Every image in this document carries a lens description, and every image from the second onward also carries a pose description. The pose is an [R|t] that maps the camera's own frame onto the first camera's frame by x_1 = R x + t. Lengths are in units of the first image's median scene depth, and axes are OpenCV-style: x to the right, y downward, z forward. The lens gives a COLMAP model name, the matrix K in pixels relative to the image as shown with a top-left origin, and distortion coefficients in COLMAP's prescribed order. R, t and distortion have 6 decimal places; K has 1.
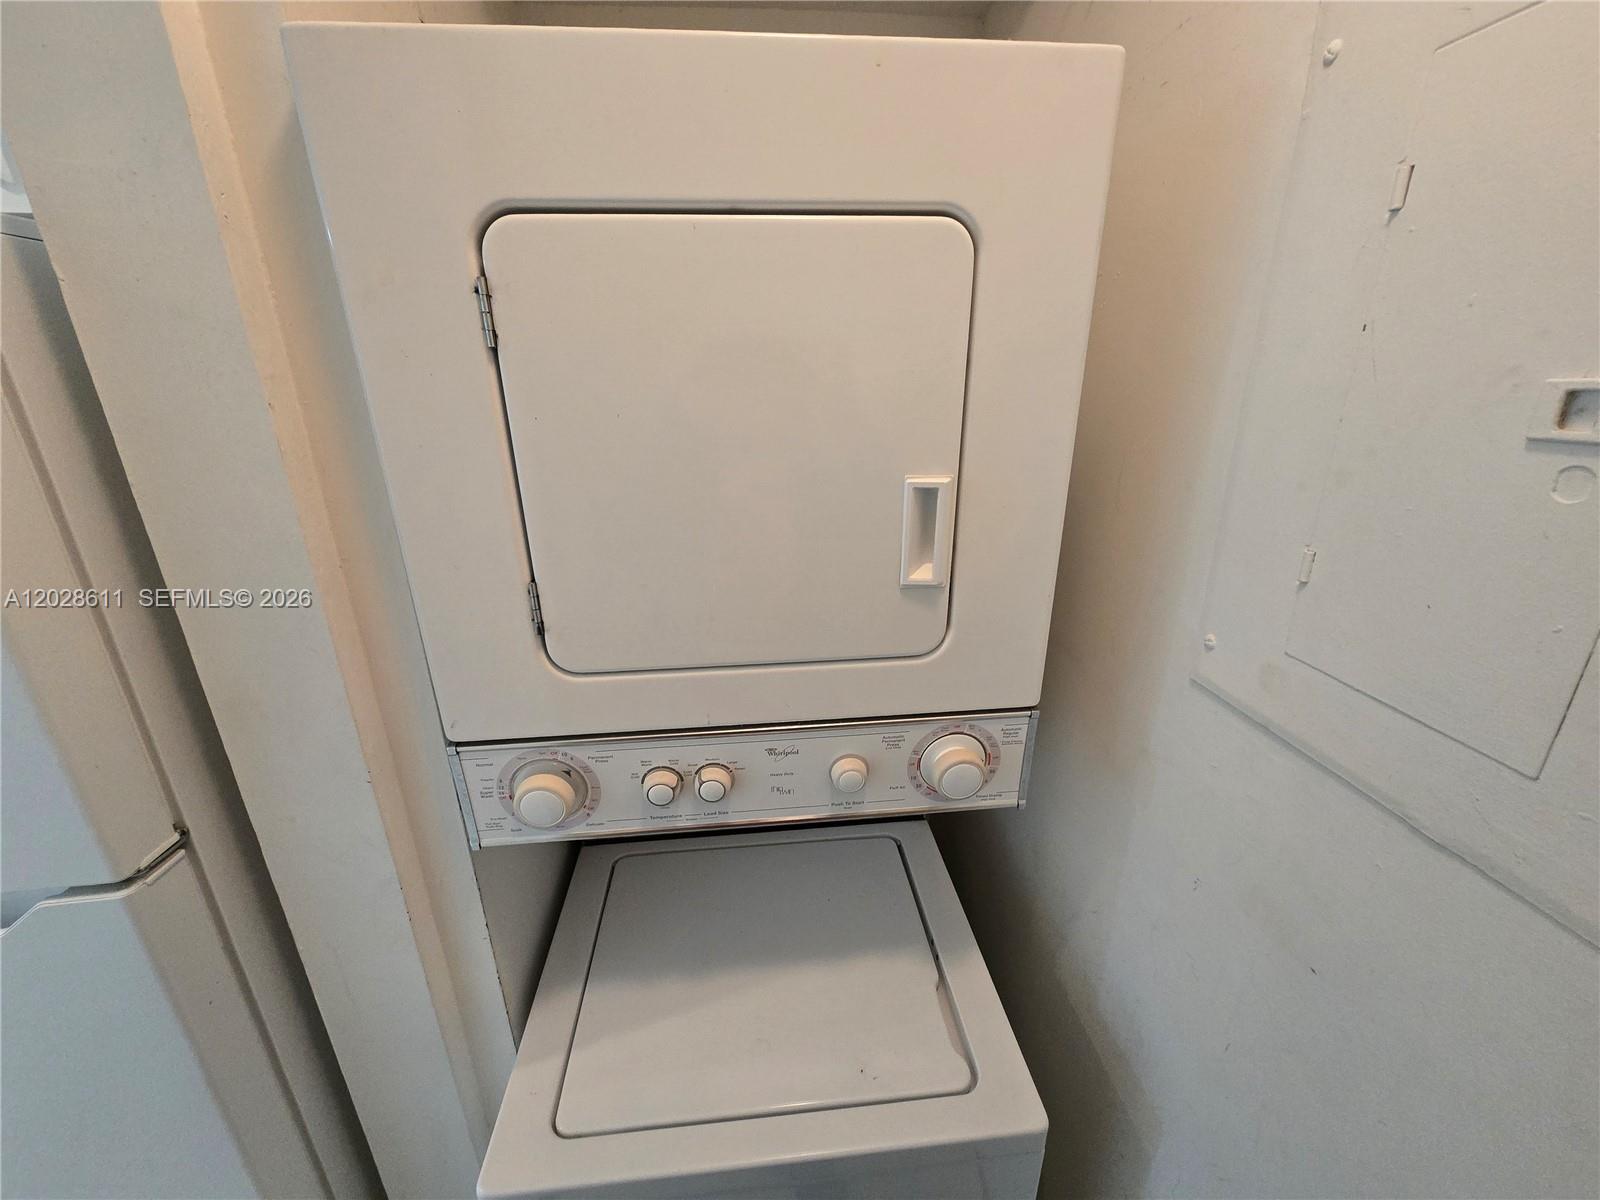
lens RADIAL K [[659.5, 0, 807.6], [0, 659.5, 599.8], [0, 0, 1]] dist [-0.005031, 0.000967]
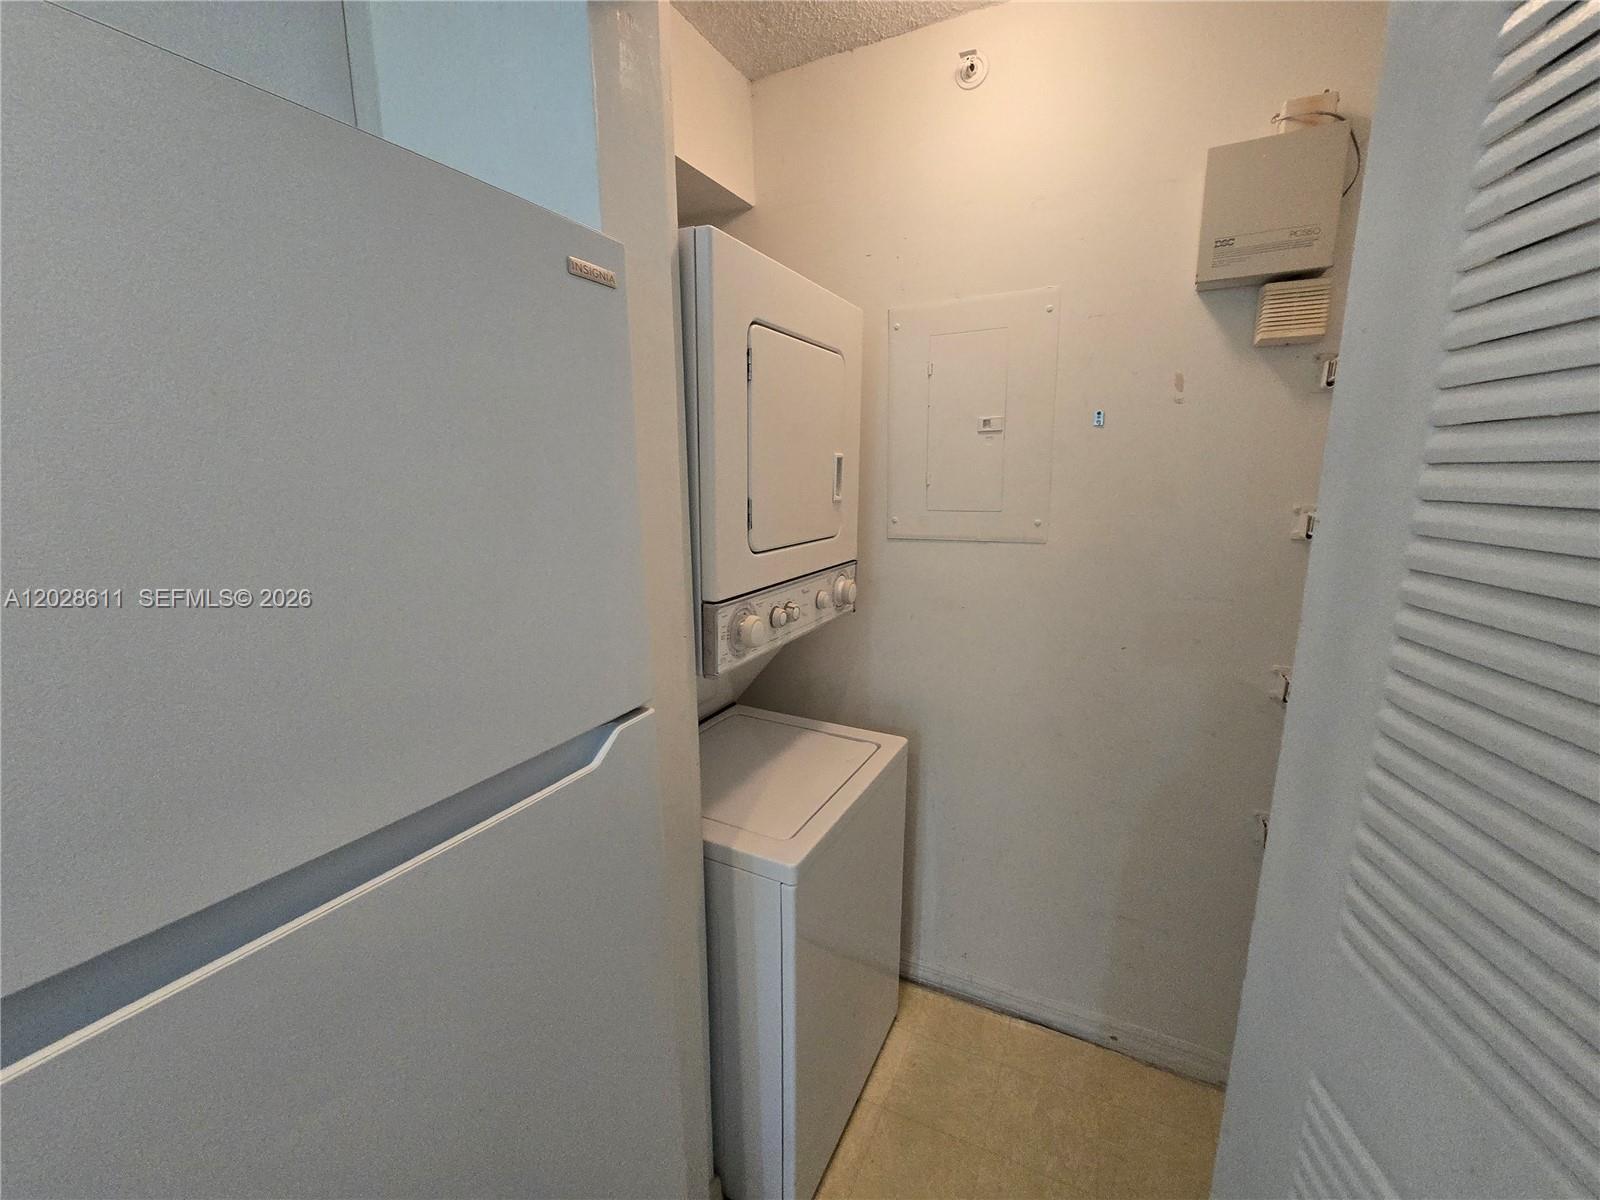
lens RADIAL K [[659.5, 0, 807.6], [0, 659.5, 599.8], [0, 0, 1]] dist [-0.005031, 0.000967]
pose [[0.531141, -0.148153, 0.834230, -1.951173], [0.290891, 0.956634, -0.015315, 0.328876], [-0.795784, 0.250805, 0.551203, -0.111167]]
